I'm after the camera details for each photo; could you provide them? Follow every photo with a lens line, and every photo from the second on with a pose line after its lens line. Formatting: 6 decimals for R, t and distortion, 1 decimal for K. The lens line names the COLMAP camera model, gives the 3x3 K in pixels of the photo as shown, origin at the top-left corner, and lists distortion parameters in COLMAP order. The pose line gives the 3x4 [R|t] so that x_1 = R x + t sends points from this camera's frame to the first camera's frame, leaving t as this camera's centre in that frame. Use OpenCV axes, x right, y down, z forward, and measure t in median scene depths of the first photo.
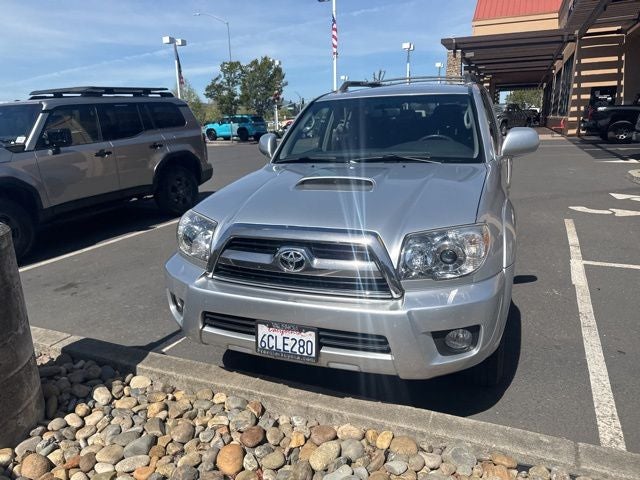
lens RADIAL K [[471.3, 0, 327.8], [0, 471.3, 221.8], [0, 0, 1]] dist [0.030268, -0.034821]
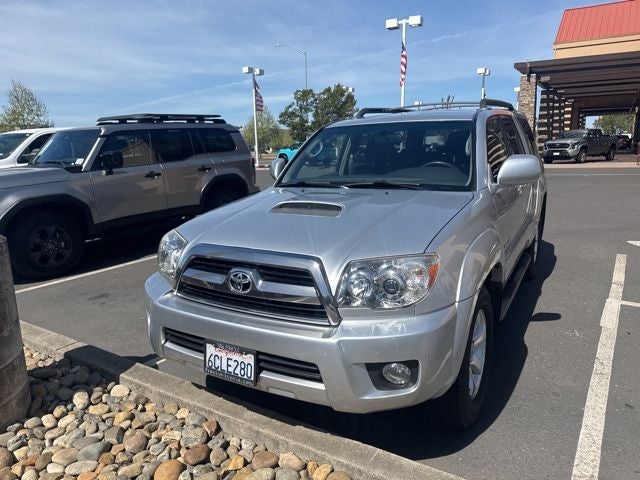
lens RADIAL K [[467.6, 0, 327.9], [0, 467.6, 225.5], [0, 0, 1]] dist [0.034476, -0.039410]
pose [[0.986354, 0.033316, -0.161230, 0.217240], [-0.040129, 0.998426, -0.039188, -0.006794], [0.159671, 0.045124, 0.986138, 0.023503]]
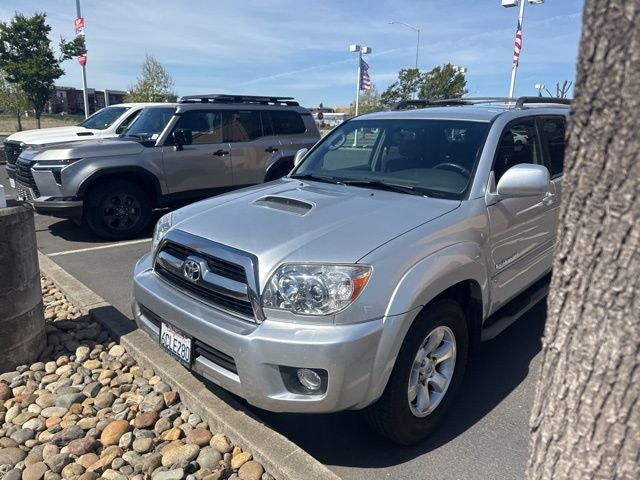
lens RADIAL K [[471.3, 0, 327.8], [0, 471.3, 221.8], [0, 0, 1]] dist [0.030268, -0.034821]
pose [[0.918676, 0.131641, -0.372430, 0.485735], [-0.135366, 0.990662, 0.016255, -0.071604], [0.371093, 0.035481, 0.927918, 0.084151]]
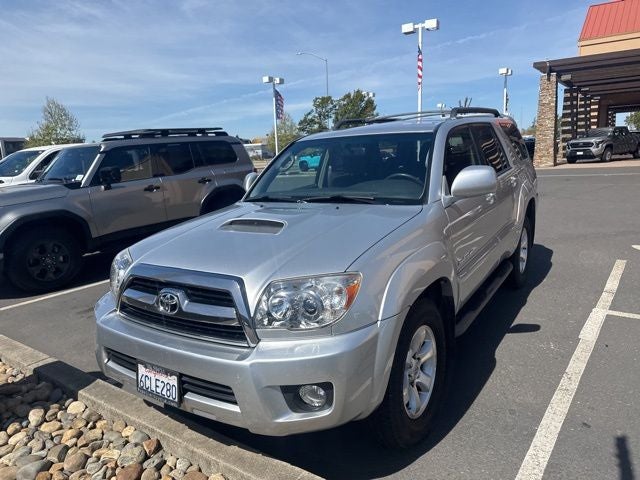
lens RADIAL K [[465.4, 0, 331.0], [0, 465.4, 221.4], [0, 0, 1]] dist [0.039880, -0.034427]
pose [[0.975682, 0.011670, -0.218878, 0.395984], [-0.024209, 0.998210, -0.054690, -0.039197], [0.217848, 0.058659, 0.974218, 0.059790]]
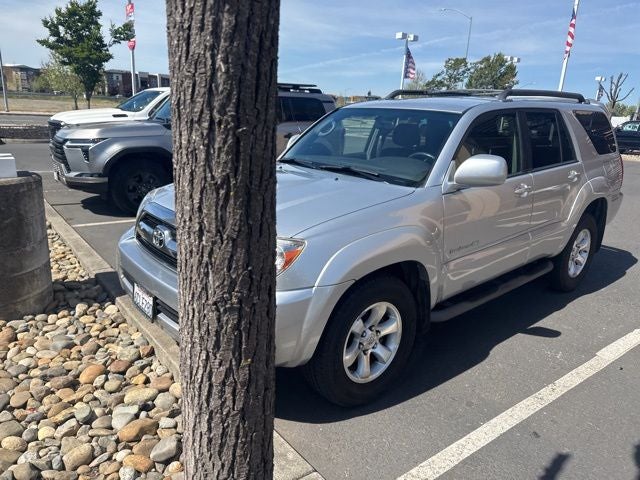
lens RADIAL K [[476.5, 0, 327.1], [0, 476.5, 231.4], [0, 0, 1]] dist [0.007657, -0.011444]
pose [[0.870919, 0.192126, -0.452313, 0.692394], [-0.179580, 0.981179, 0.070991, -0.081118], [0.457439, 0.019399, 0.889029, 0.081865]]
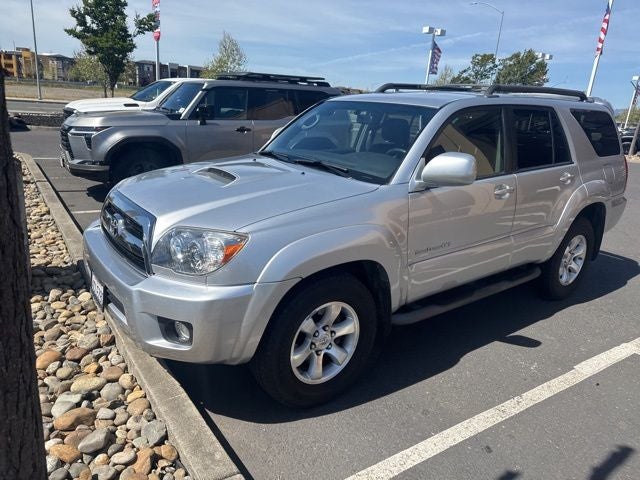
lens RADIAL K [[472.1, 0, 322.7], [0, 472.1, 236.2], [0, 0, 1]] dist [0.029751, -0.037034]
pose [[0.833594, 0.234669, -0.500051, 0.794405], [-0.211444, 0.971883, 0.103614, -0.109269], [0.510306, 0.019361, 0.859775, 0.184506]]
